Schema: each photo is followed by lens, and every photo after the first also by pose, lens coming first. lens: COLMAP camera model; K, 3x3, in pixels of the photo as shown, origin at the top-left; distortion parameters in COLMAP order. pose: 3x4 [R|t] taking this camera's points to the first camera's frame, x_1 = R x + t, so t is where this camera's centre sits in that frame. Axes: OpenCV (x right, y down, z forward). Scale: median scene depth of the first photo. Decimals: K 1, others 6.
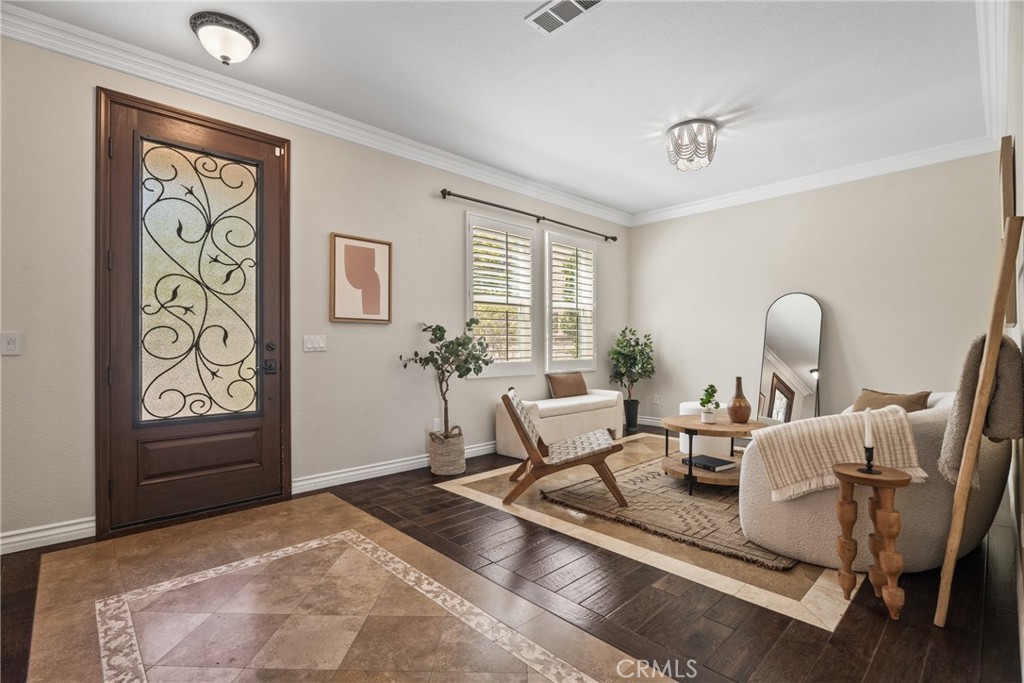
lens RADIAL K [[464.3, 0, 492.0], [0, 464.3, 339.9], [0, 0, 1]] dist [0.011810, 0.001105]
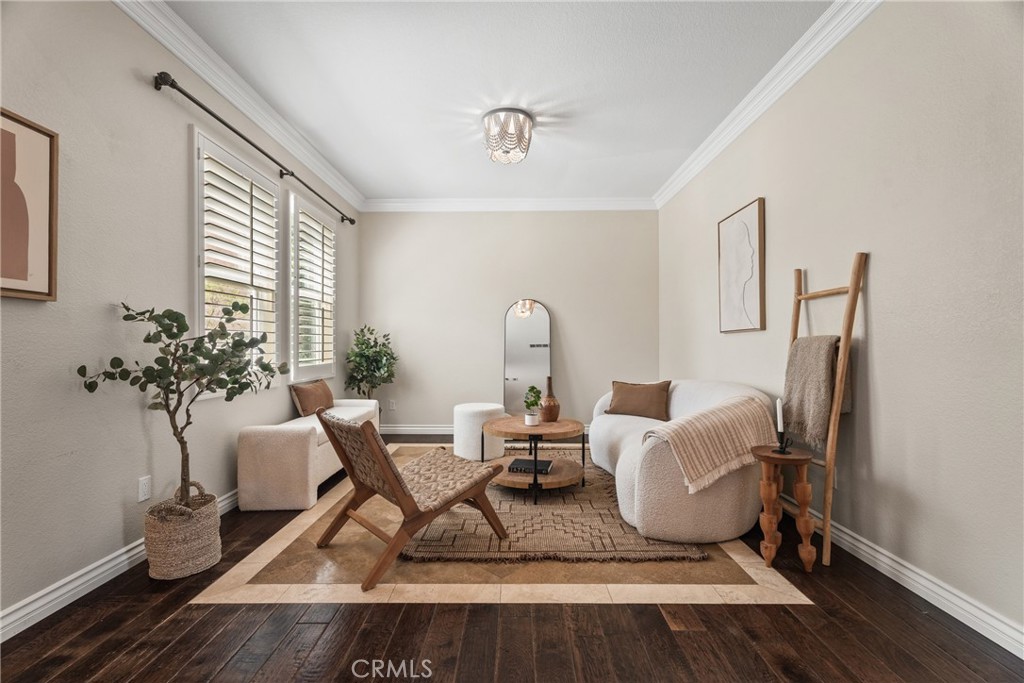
lens RADIAL K [[464.3, 0, 506.9], [0, 464.3, 340.6], [0, 0, 1]] dist [0.011810, 0.001105]
pose [[0.690924, 0.007681, 0.722886, -0.287568], [-0.007089, 0.999967, -0.003850, 0.005165], [-0.722892, -0.002465, 0.690956, 0.378025]]
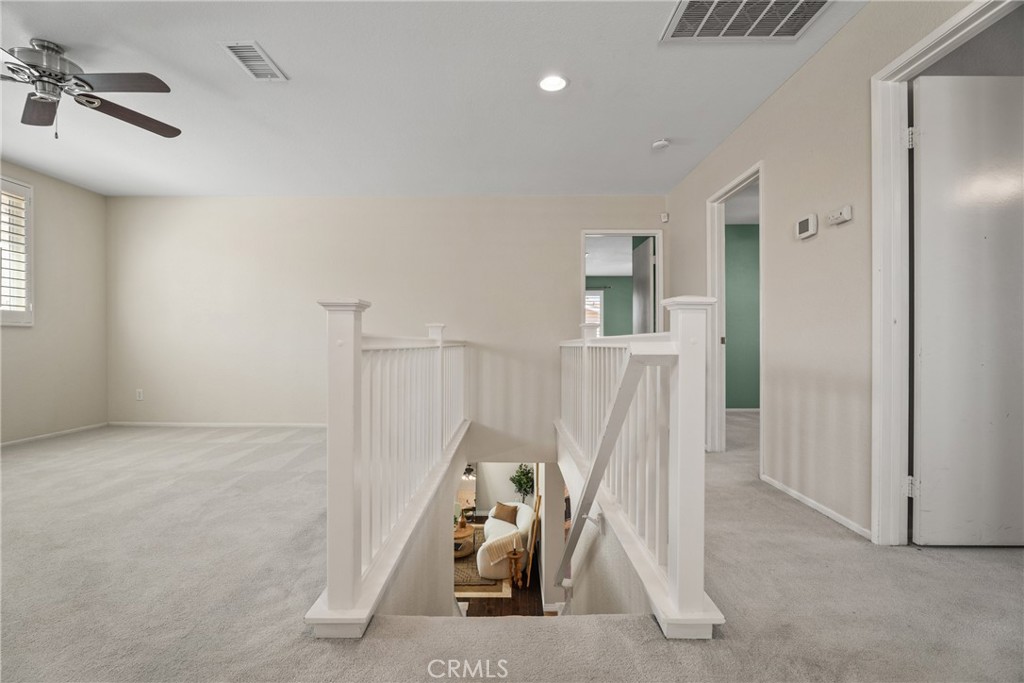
lens RADIAL K [[464.3, 0, 509.7], [0, 464.3, 347.8], [0, 0, 1]] dist [0.011810, 0.001105]
pose [[0.683363, 0.020798, 0.729782, -1.209886], [-0.021772, 0.999730, -0.008105, -0.806636], [-0.729754, -0.010350, 0.683632, -0.934286]]
